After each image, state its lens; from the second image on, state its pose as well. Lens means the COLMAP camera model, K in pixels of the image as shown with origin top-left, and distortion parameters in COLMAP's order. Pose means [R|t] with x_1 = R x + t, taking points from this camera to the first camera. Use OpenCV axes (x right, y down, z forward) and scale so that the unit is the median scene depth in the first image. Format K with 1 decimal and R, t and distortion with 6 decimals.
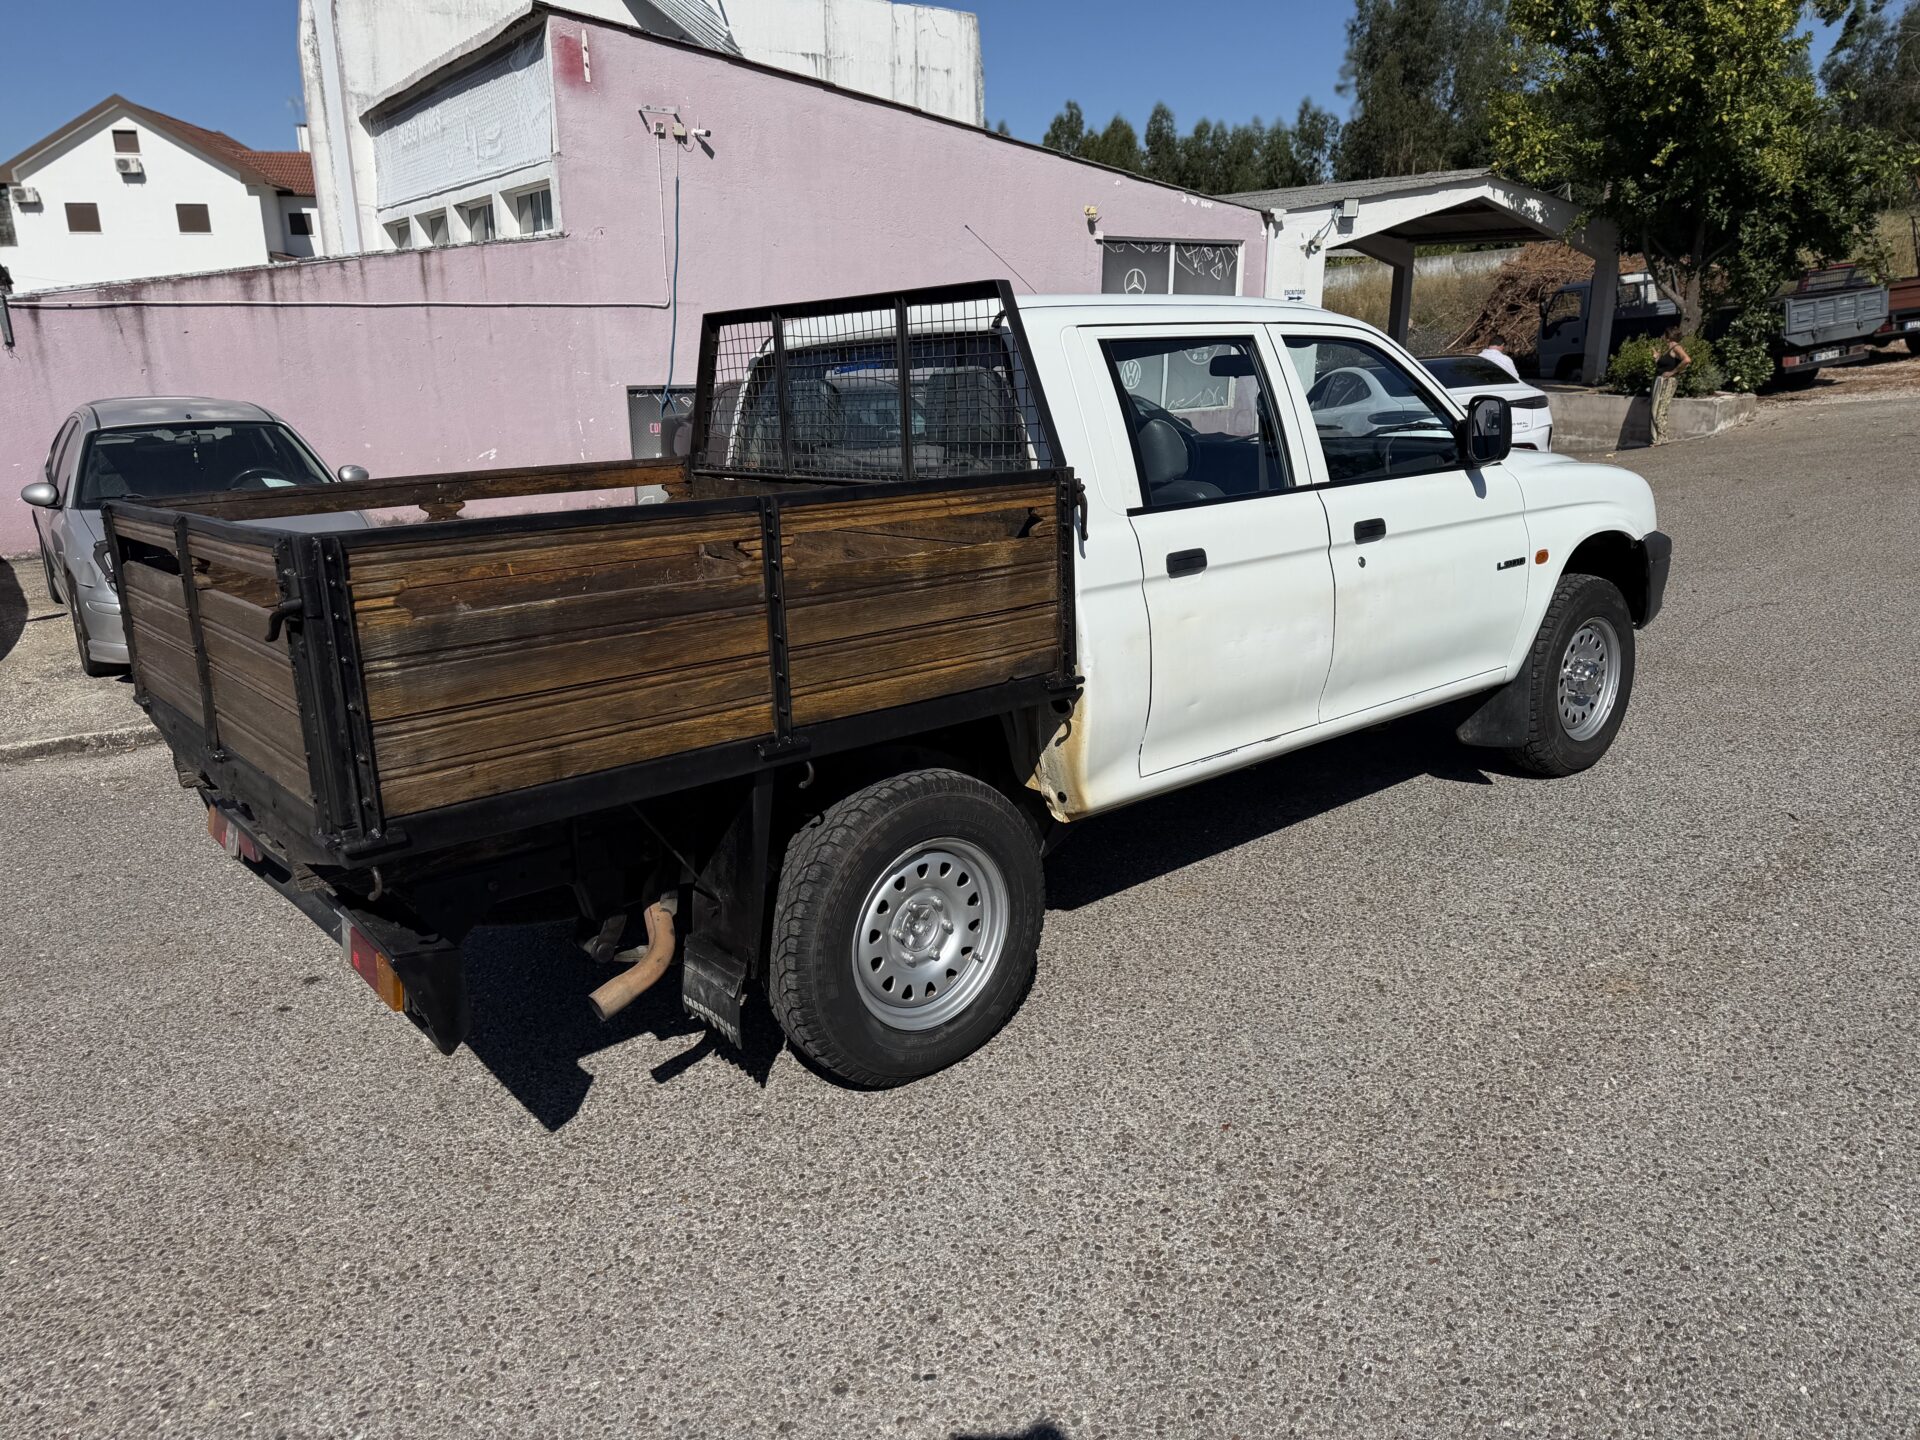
lens RADIAL K [[1367.5, 0, 960.0], [0, 1367.5, 720.0], [0, 0, 1]] dist [0.001925, 0.005525]
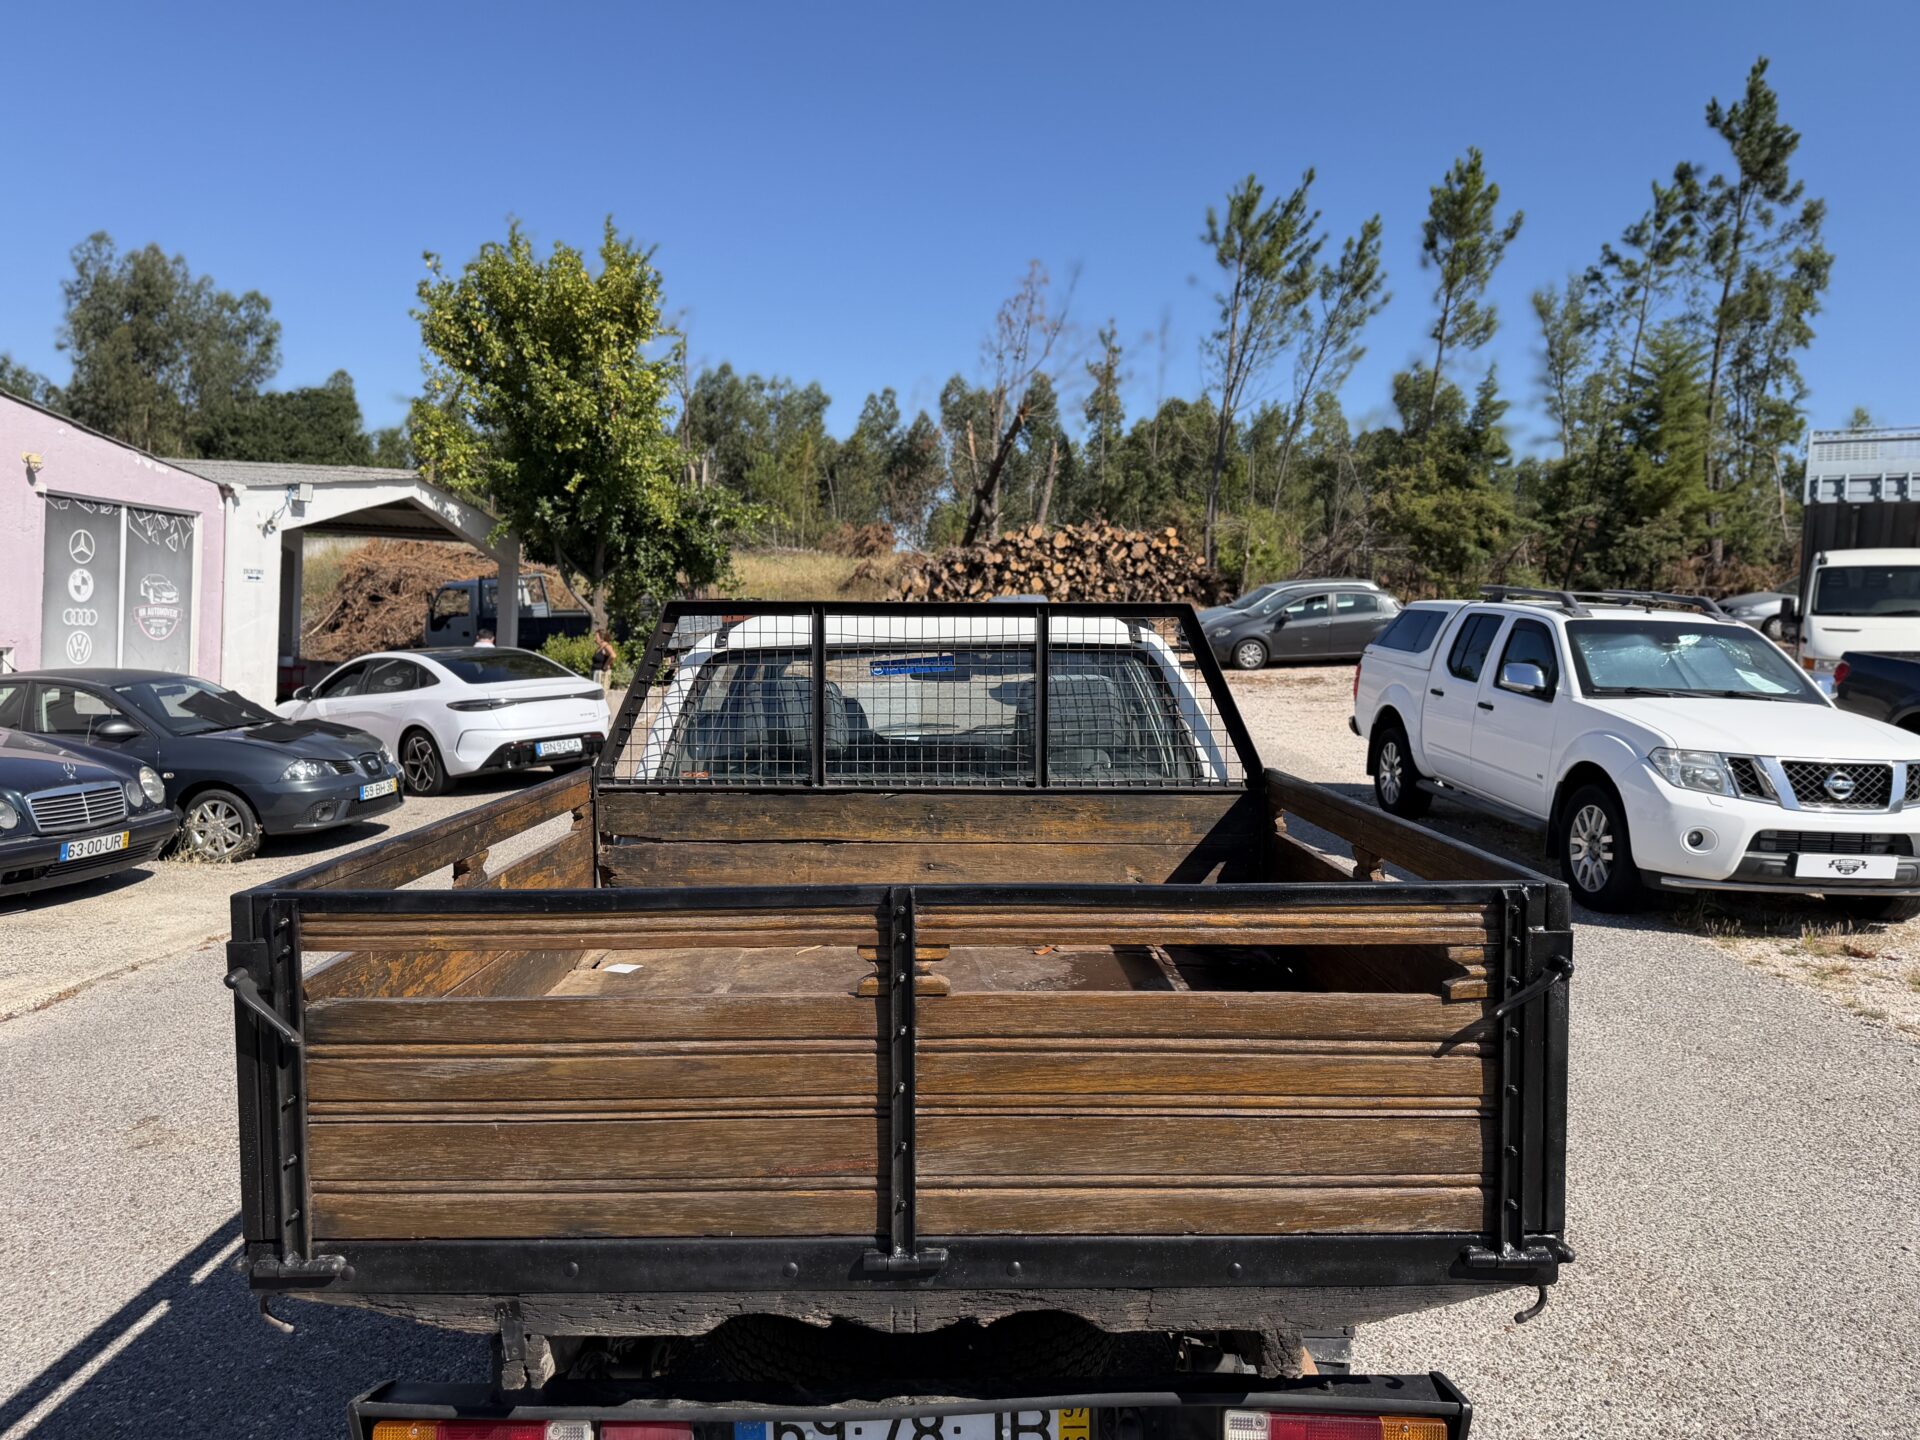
lens RADIAL K [[1367.5, 0, 960.0], [0, 1367.5, 720.0], [0, 0, 1]] dist [0.001925, 0.005525]
pose [[0.637390, -0.000454, 0.770541, -0.163096], [0.156689, 0.979182, -0.129037, -0.021232], [-0.754442, 0.202982, 0.624193, 0.085328]]
